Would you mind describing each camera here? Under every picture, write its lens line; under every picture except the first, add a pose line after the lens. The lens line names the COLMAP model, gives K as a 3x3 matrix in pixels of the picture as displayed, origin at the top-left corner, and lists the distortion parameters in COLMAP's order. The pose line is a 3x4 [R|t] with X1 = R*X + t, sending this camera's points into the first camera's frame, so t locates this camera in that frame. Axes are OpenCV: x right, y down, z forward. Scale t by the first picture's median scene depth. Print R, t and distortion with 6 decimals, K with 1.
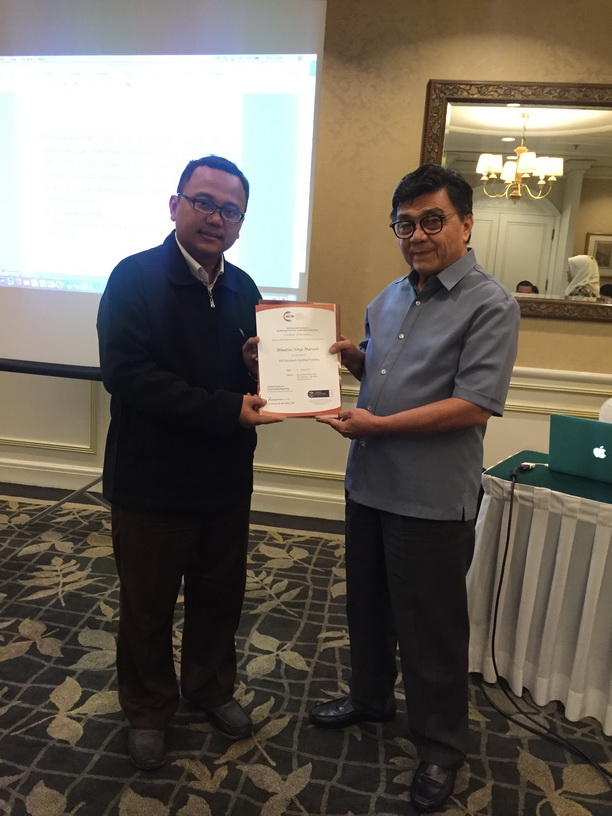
lens RADIAL K [[673.7, 0, 300.5], [0, 673.7, 402.7], [0, 0, 1]] dist [0.082557, -0.105792]
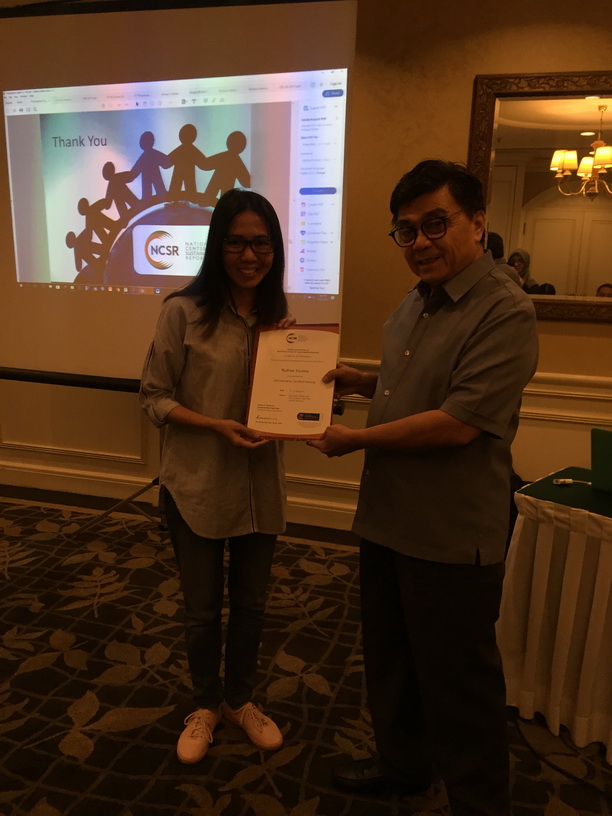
lens RADIAL K [[673.7, 0, 309.6], [0, 673.7, 403.2], [0, 0, 1]] dist [0.082557, -0.105792]
pose [[0.992676, -0.003240, -0.120764, 0.085597], [0.002037, 0.999947, -0.010085, -0.007429], [0.120790, 0.009765, 0.992630, 0.034709]]
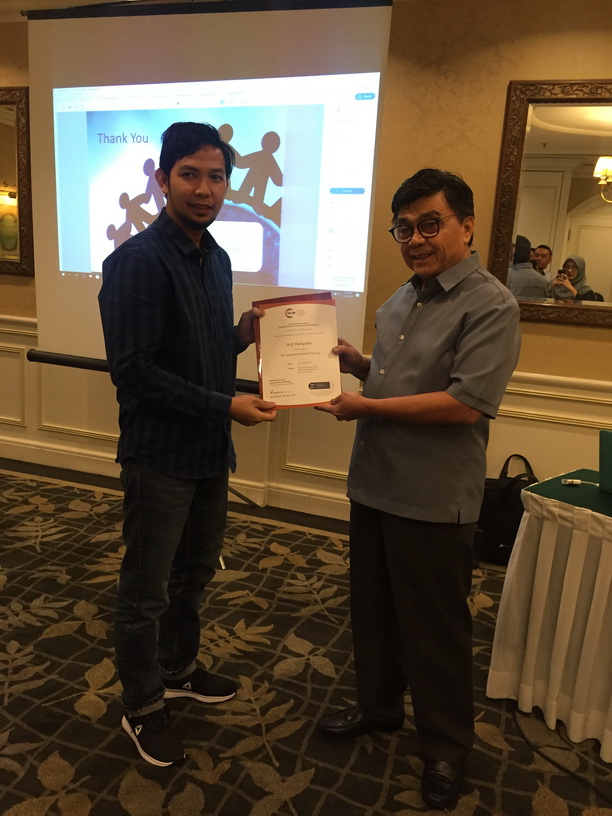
lens RADIAL K [[673.7, 0, 313.1], [0, 673.7, 404.0], [0, 0, 1]] dist [0.082557, -0.105792]
pose [[0.983723, 0.038104, -0.175606, 0.120651], [-0.040462, 0.999132, -0.009866, 0.005145], [0.175078, 0.016811, 0.984411, 0.008393]]
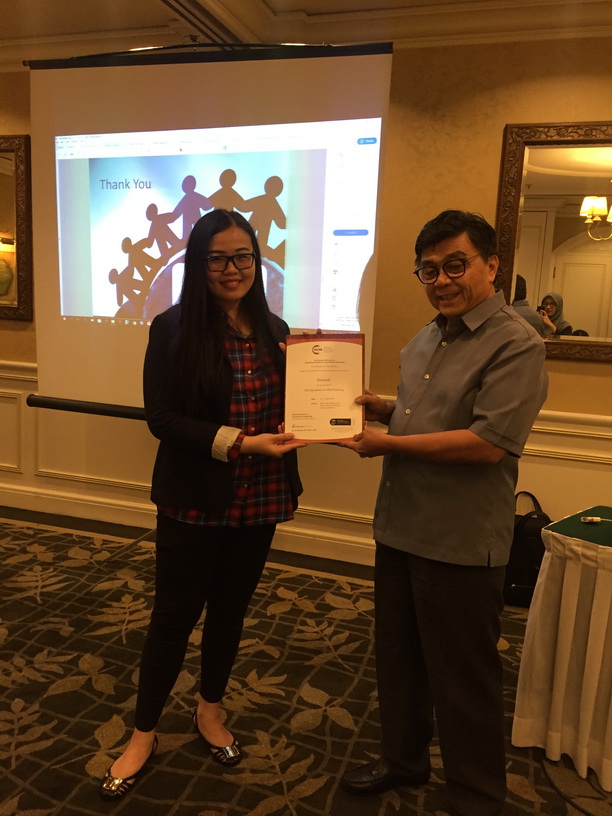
lens RADIAL K [[673.7, 0, 310.6], [0, 673.7, 405.4], [0, 0, 1]] dist [0.082557, -0.105792]
pose [[0.987191, 0.010605, -0.159189, 0.085046], [-0.021154, 0.997679, -0.064718, 0.002218], [0.158133, 0.067256, 0.985125, 0.012841]]
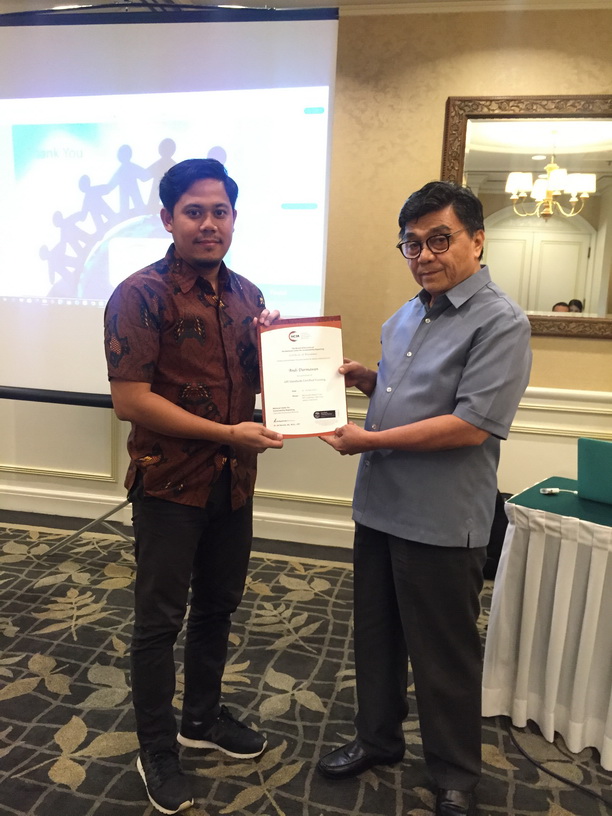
lens RADIAL K [[673.7, 0, 303.9], [0, 673.7, 404.9], [0, 0, 1]] dist [0.082557, -0.105792]
pose [[0.998561, -0.012929, -0.052039, 0.032718], [0.011174, 0.999364, -0.033871, -0.001349], [0.052444, 0.033241, 0.998070, 0.032000]]
